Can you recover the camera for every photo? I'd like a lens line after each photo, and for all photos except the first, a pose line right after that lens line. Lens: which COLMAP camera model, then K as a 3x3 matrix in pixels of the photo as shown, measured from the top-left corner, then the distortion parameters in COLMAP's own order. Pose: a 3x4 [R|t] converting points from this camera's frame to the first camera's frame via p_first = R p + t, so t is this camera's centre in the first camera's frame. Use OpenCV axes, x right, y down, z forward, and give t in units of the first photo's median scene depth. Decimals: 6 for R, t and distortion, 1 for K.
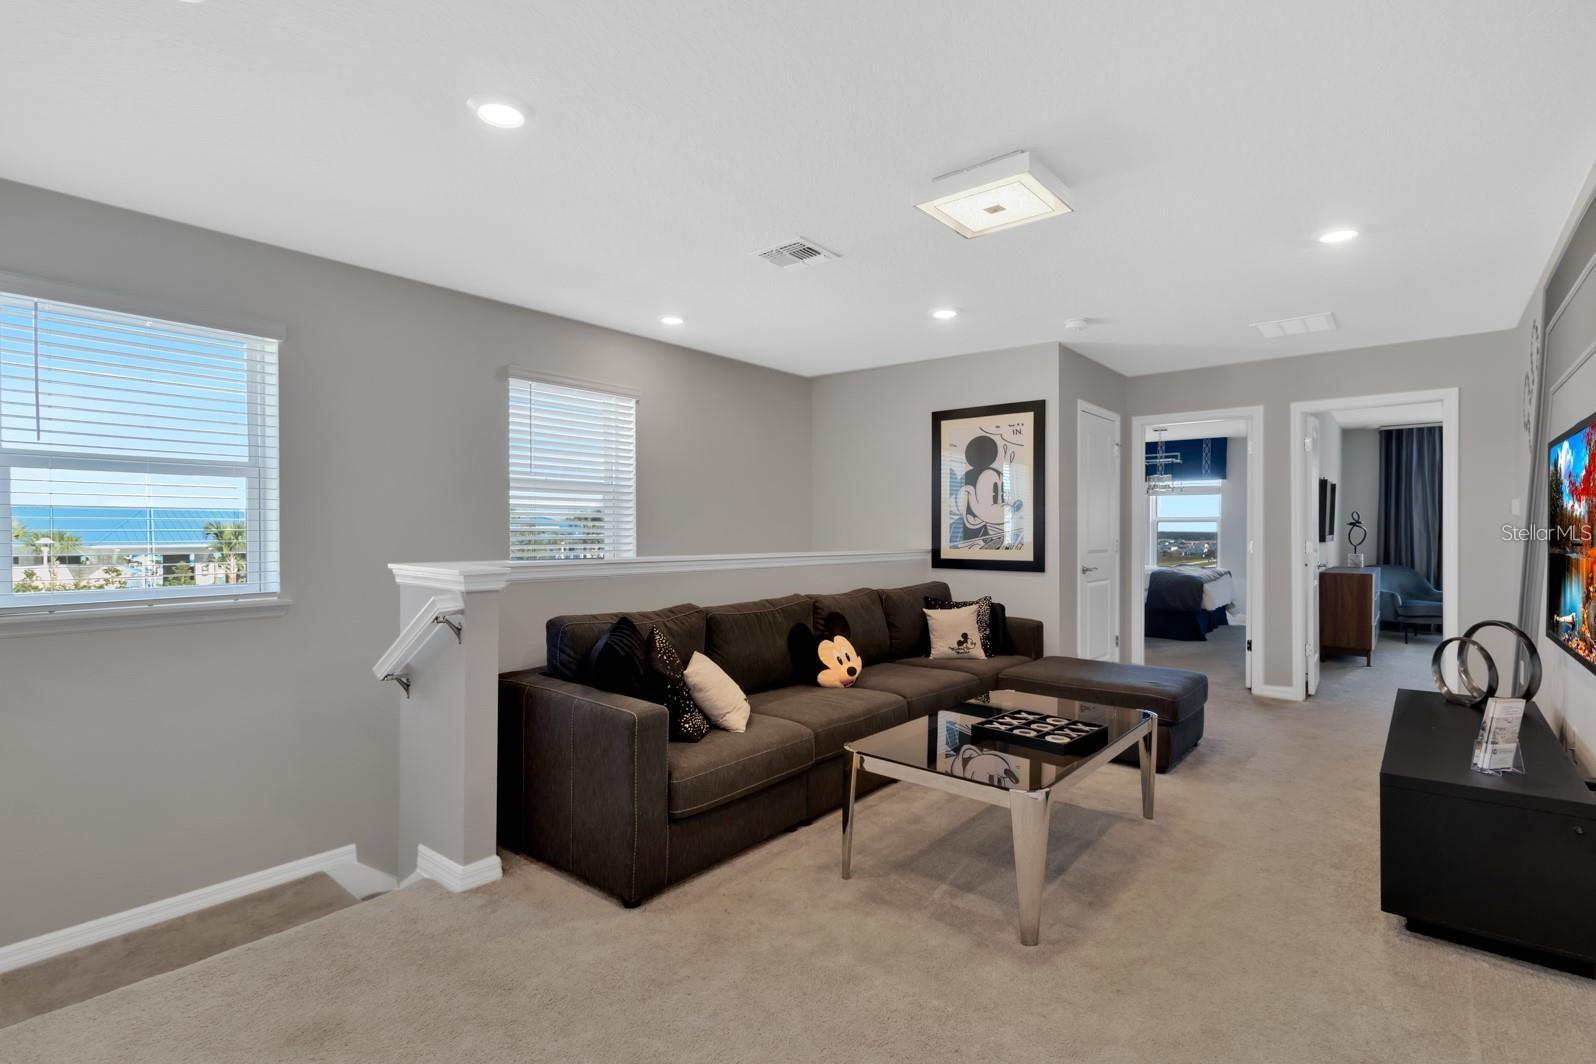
lens RADIAL K [[806.6, 0, 799.6], [0, 806.6, 542.2], [0, 0, 1]] dist [-0.003474, -0.000442]
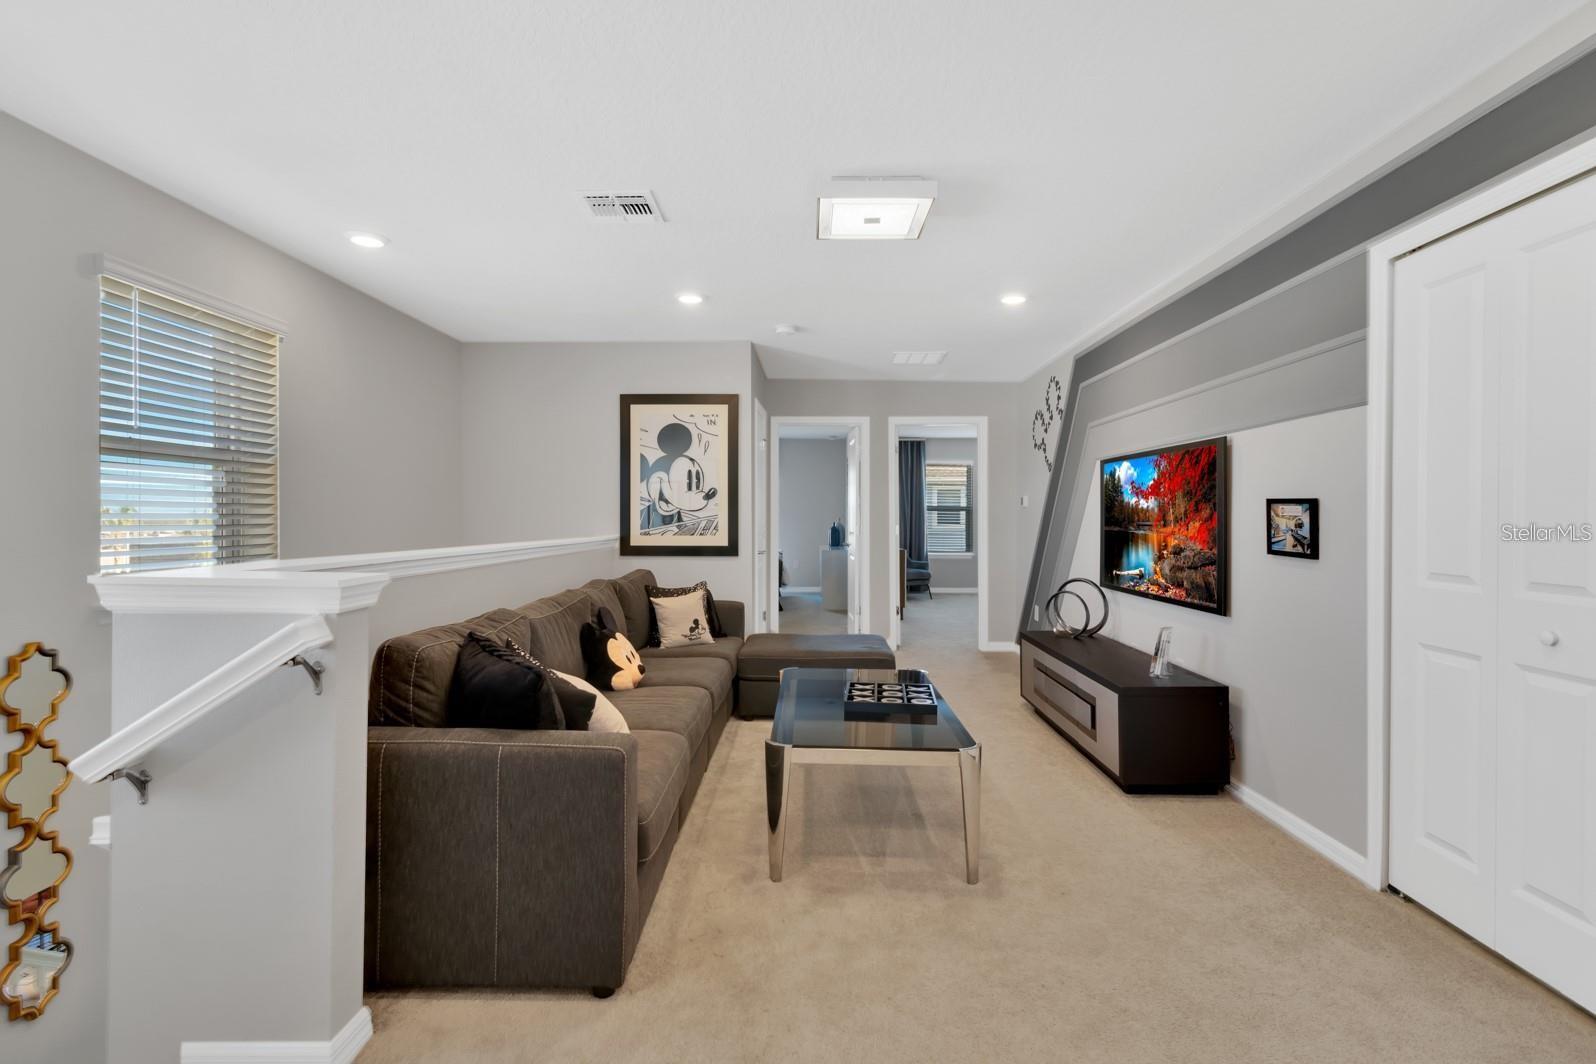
lens RADIAL K [[786.0, 0, 797.6], [0, 786.0, 522.8], [0, 0, 1]] dist [-0.003443, -0.000673]
pose [[0.755147, -0.004089, 0.655542, -0.340716], [0.007799, 0.999966, -0.002746, -0.003628], [-0.655509, 0.007186, 0.755154, 0.176303]]
